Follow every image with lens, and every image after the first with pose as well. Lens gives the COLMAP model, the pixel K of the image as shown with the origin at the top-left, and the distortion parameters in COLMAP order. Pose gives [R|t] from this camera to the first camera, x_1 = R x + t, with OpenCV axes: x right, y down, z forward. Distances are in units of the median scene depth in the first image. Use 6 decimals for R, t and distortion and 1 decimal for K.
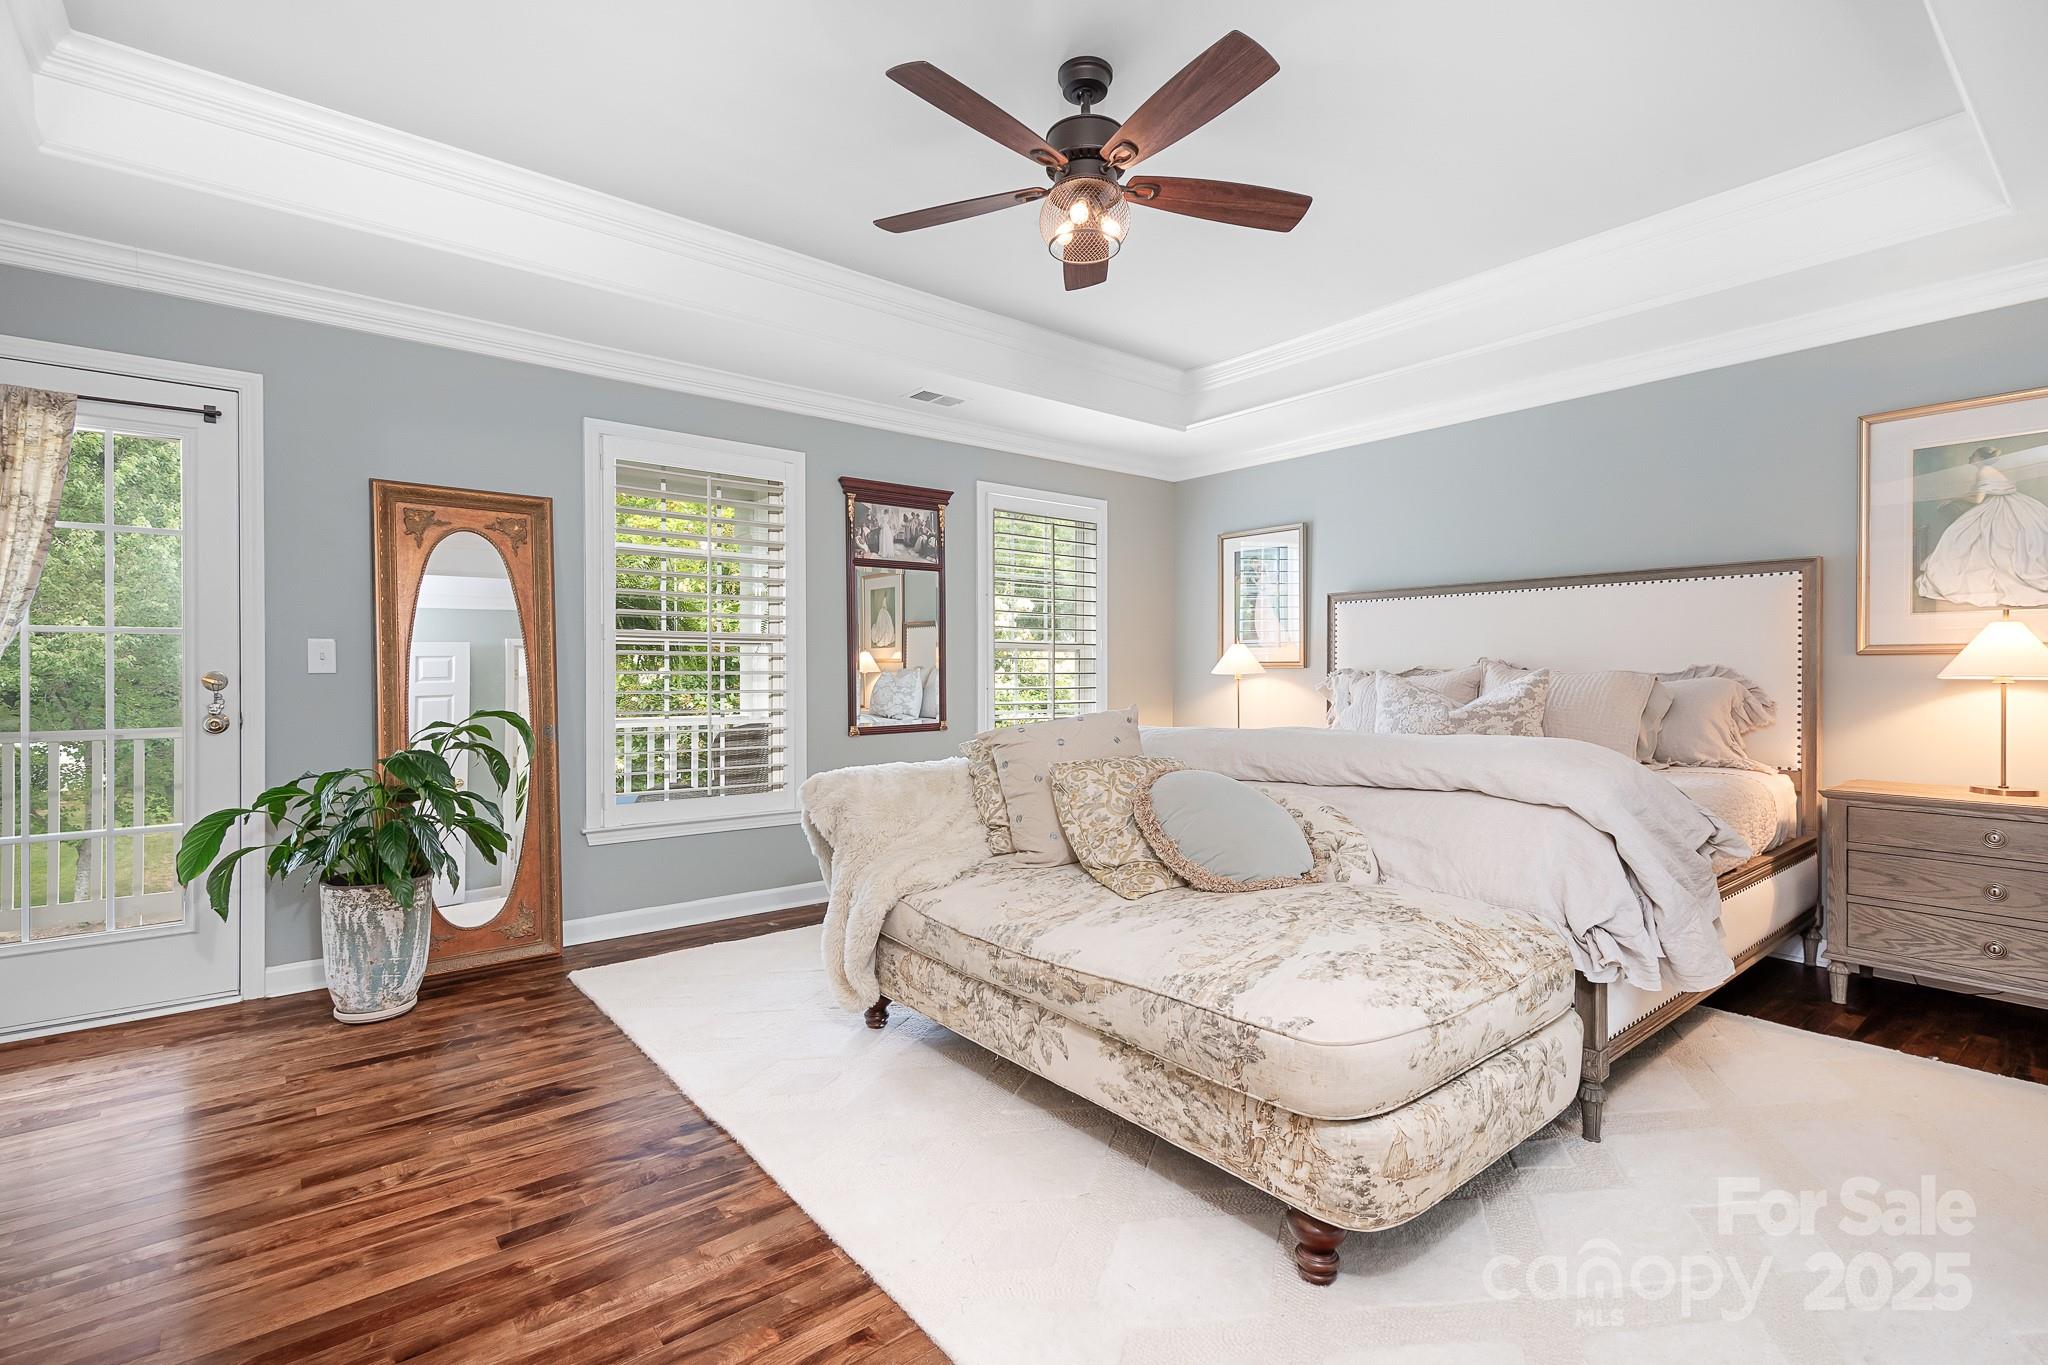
lens RADIAL K [[929.0, 0, 1028.4], [0, 929.0, 676.9], [0, 0, 1]] dist [0.004103, 0.000121]
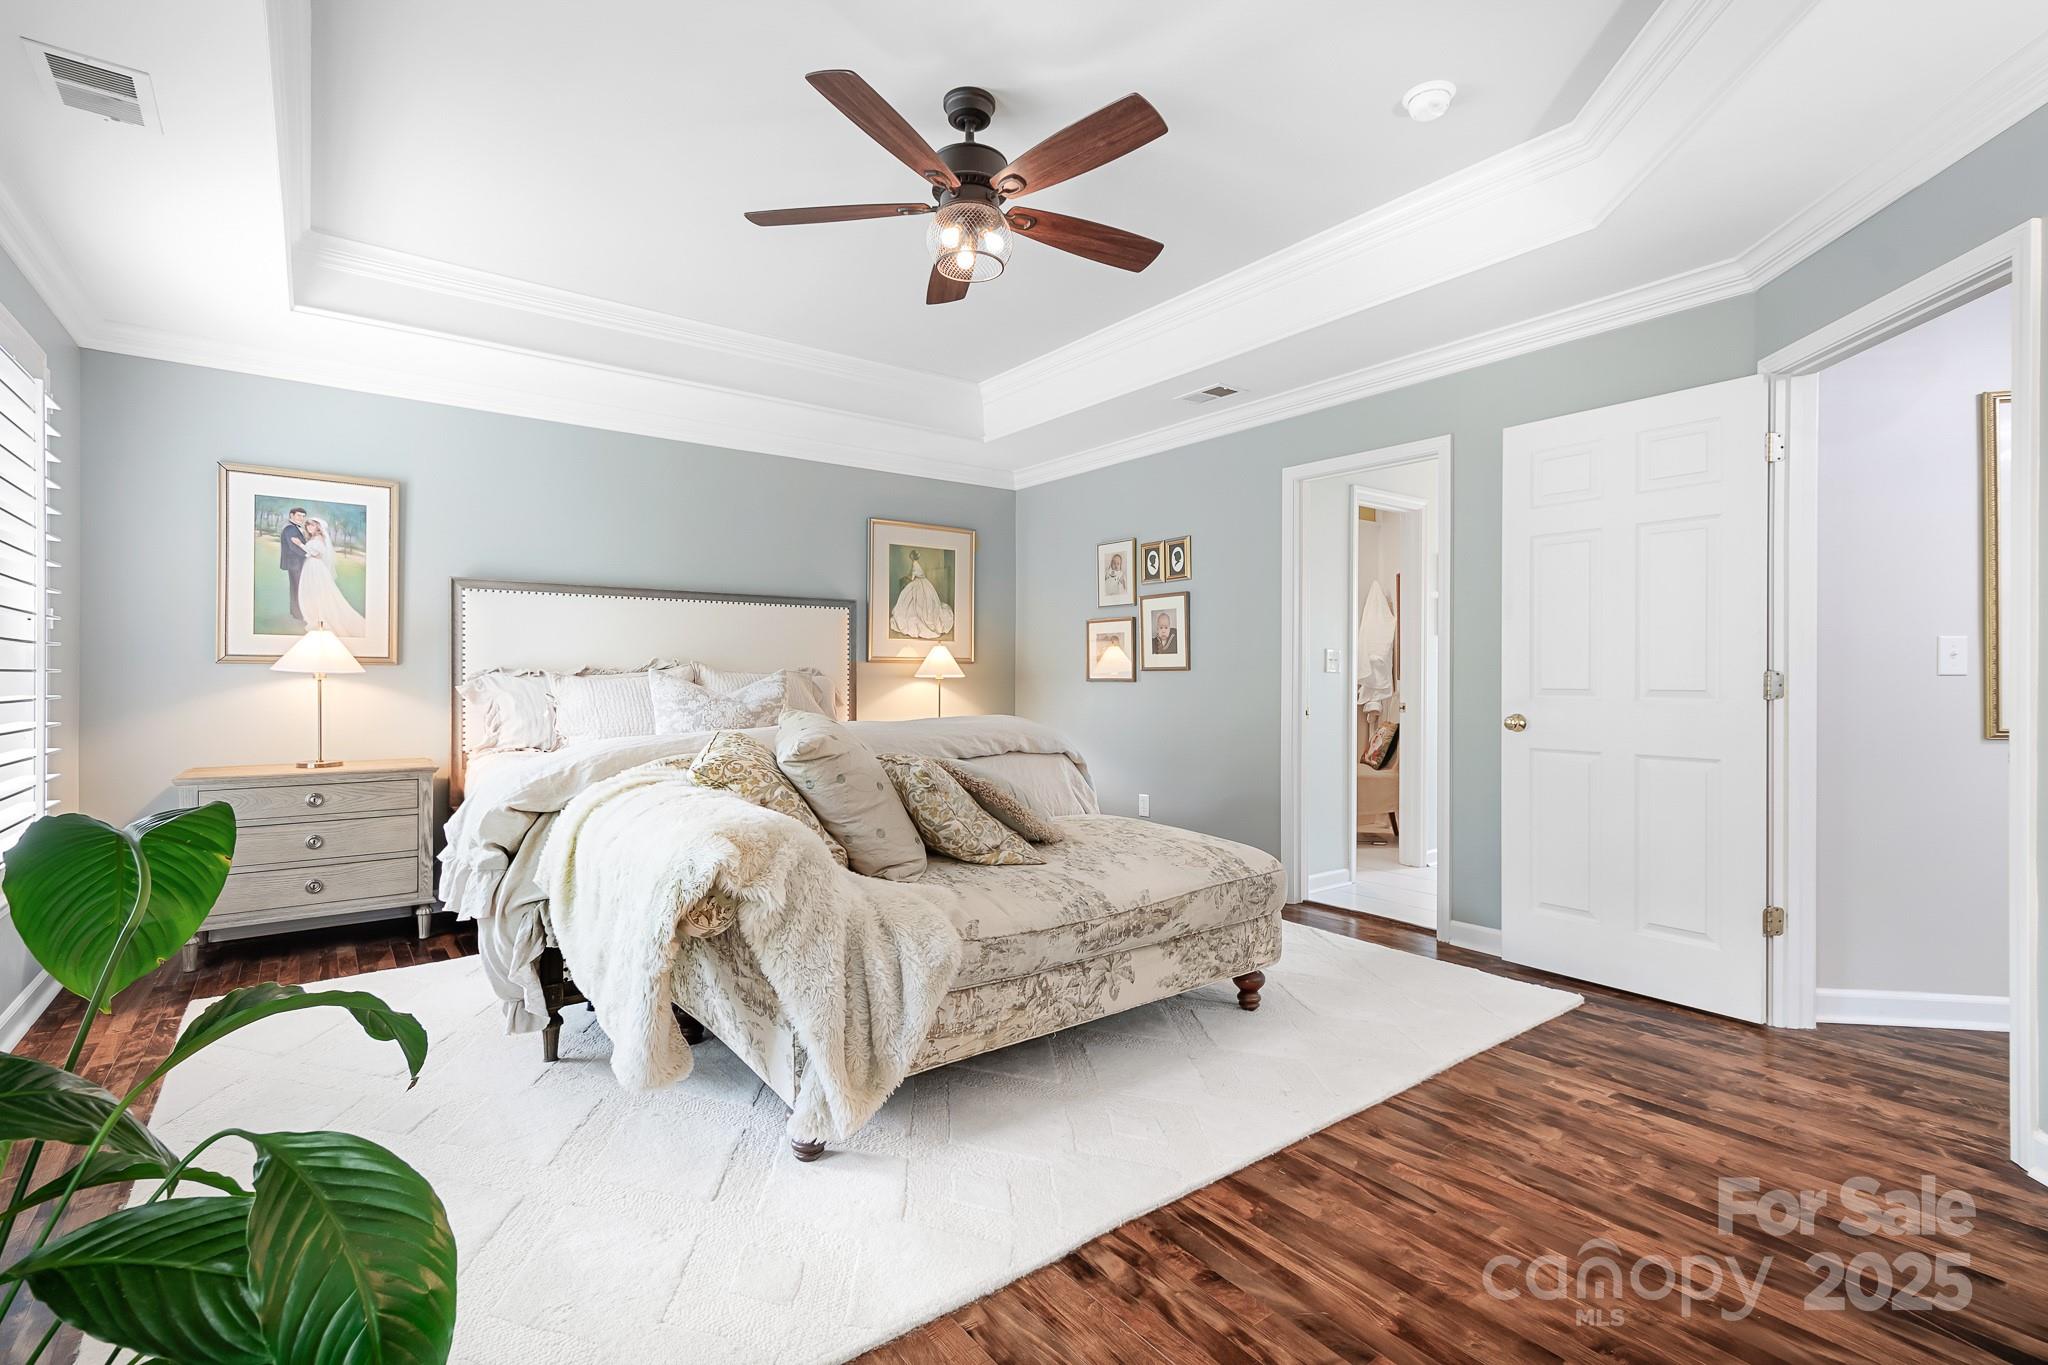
lens RADIAL K [[929.0, 0, 1029.8], [0, 929.0, 679.7], [0, 0, 1]] dist [0.004103, 0.000121]
pose [[0.032175, -0.004629, 0.999472, -1.152792], [0.001075, 0.999989, 0.004597, -0.001320], [-0.999482, 0.000926, 0.032179, 1.048333]]
